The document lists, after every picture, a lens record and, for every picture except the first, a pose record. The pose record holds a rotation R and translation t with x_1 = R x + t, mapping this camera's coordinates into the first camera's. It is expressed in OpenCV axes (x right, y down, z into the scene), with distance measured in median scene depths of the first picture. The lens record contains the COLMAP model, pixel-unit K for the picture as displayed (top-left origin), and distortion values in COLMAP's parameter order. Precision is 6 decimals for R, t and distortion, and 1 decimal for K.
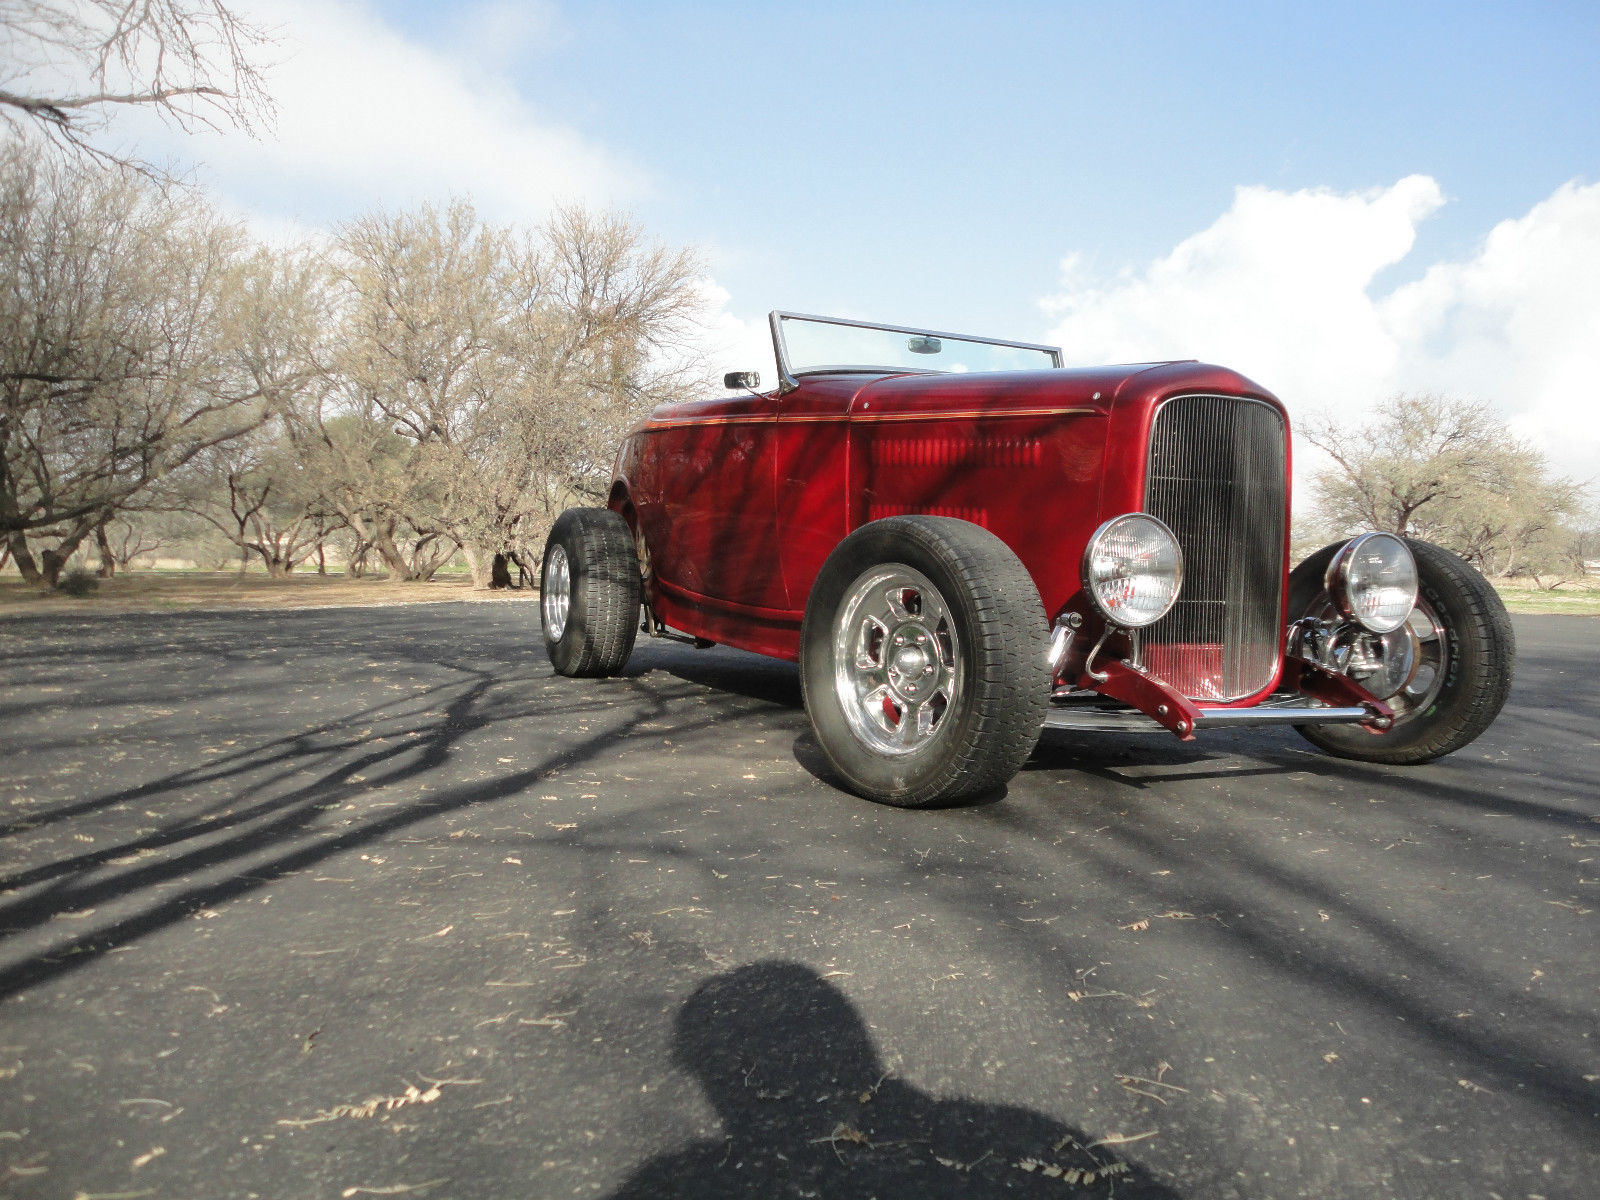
lens RADIAL K [[1173.8, 0, 808.3], [0, 1173.8, 610.3], [0, 0, 1]] dist [-0.010856, 0.011616]
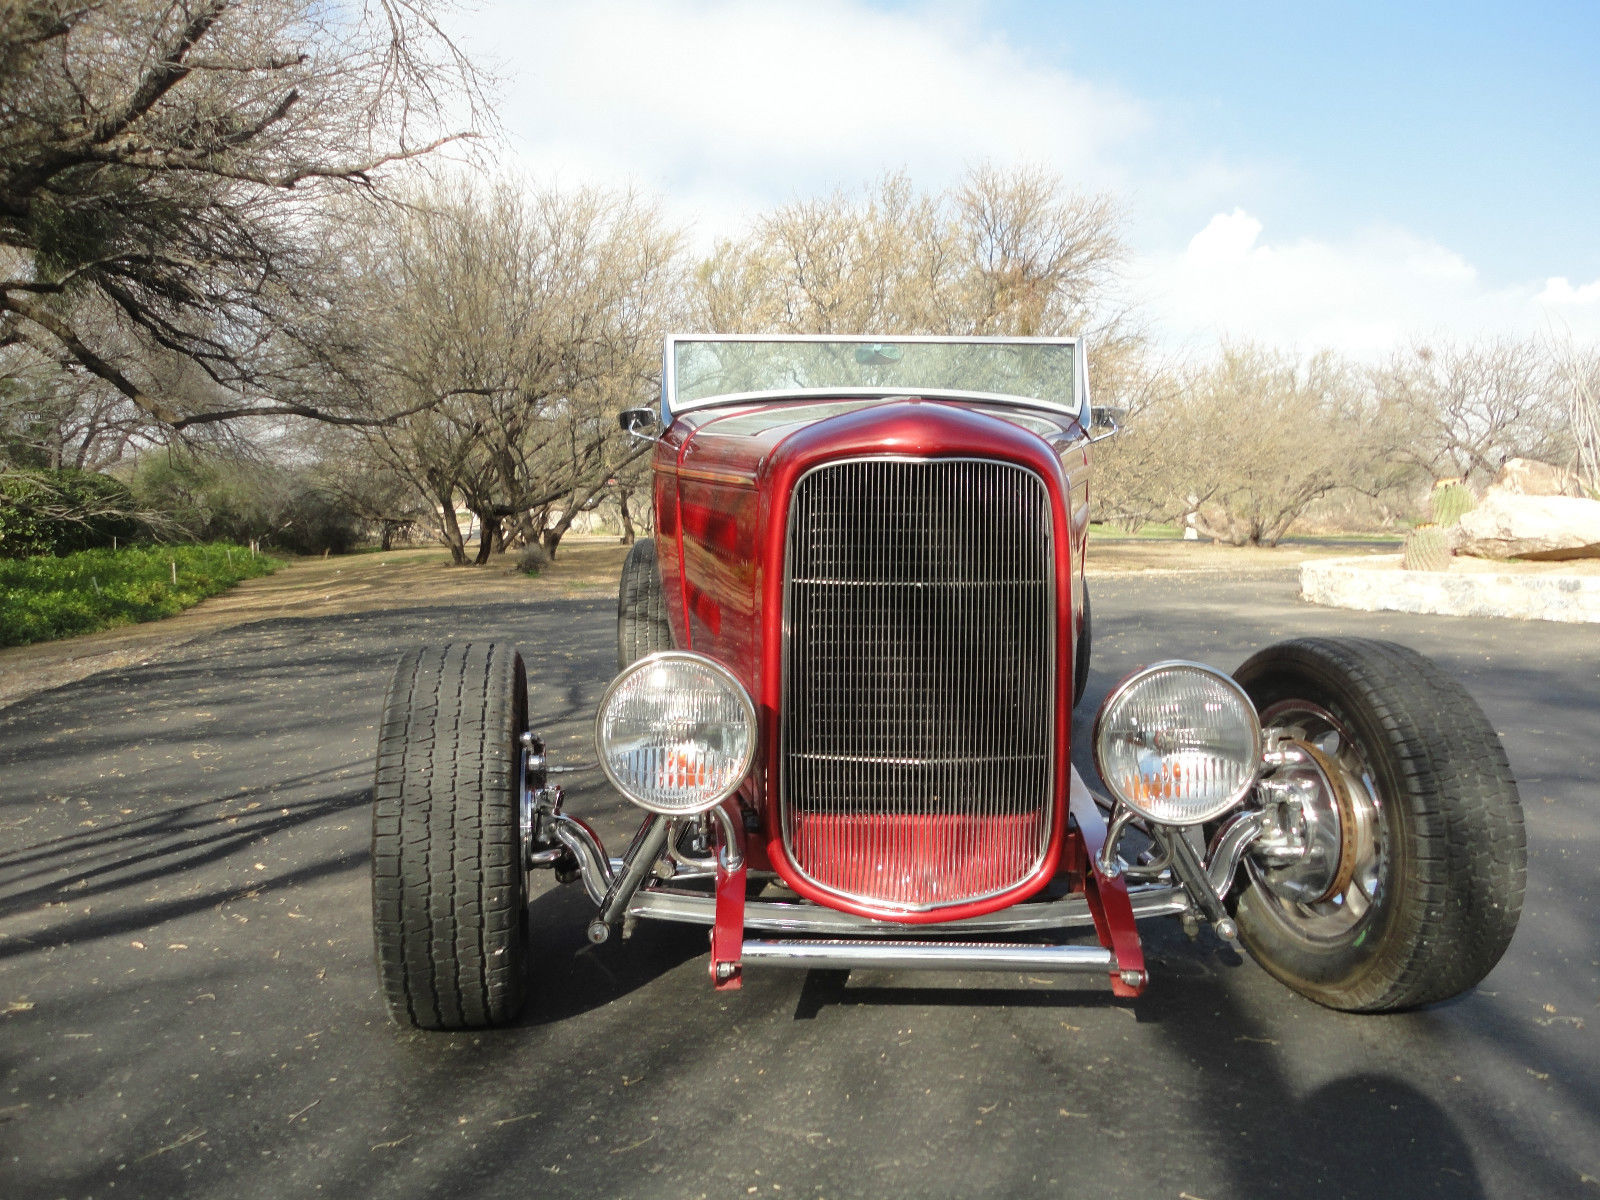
lens RADIAL K [[1173.8, 0, 796.5], [0, 1173.8, 591.3], [0, 0, 1]] dist [-0.010856, 0.011616]
pose [[0.910062, 0.006051, -0.414427, 0.513750], [0.003139, 0.999764, 0.021493, -0.110348], [0.414460, -0.020861, 0.909829, 0.318176]]
